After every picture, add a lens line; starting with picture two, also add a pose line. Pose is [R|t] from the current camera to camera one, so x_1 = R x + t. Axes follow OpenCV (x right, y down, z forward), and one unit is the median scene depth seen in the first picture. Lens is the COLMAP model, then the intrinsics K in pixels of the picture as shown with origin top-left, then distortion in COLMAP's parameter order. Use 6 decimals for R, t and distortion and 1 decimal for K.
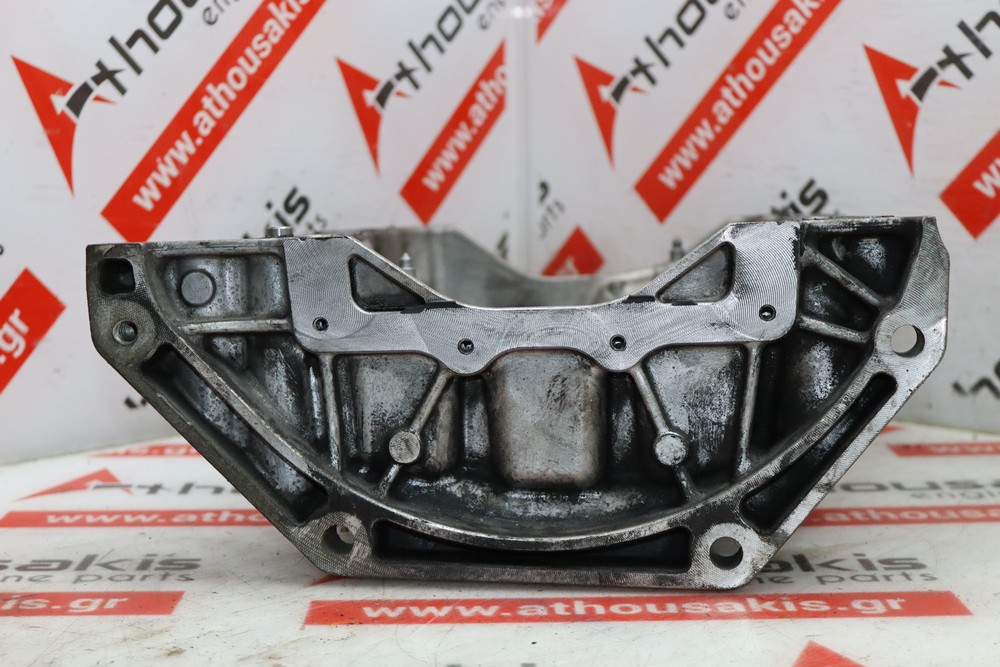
lens RADIAL K [[1853.0, 0, 504.4], [0, 1853.0, 337.5], [0, 0, 1]] dist [0.054145, 0.000000]
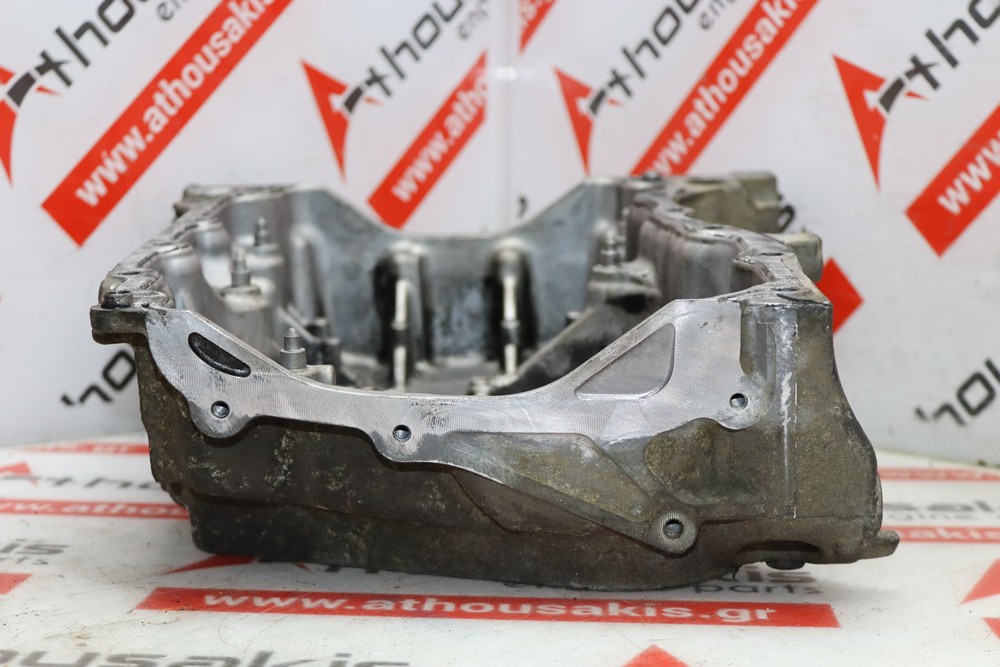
lens RADIAL K [[1853.0, 0, 499.4], [0, 1853.0, 335.3], [0, 0, 1]] dist [0.054145, 0.000000]
pose [[0.997173, 0.031153, -0.068371, 0.092141], [-0.033453, 0.998904, -0.032749, 0.025428], [0.067275, 0.034944, 0.997122, 0.033545]]
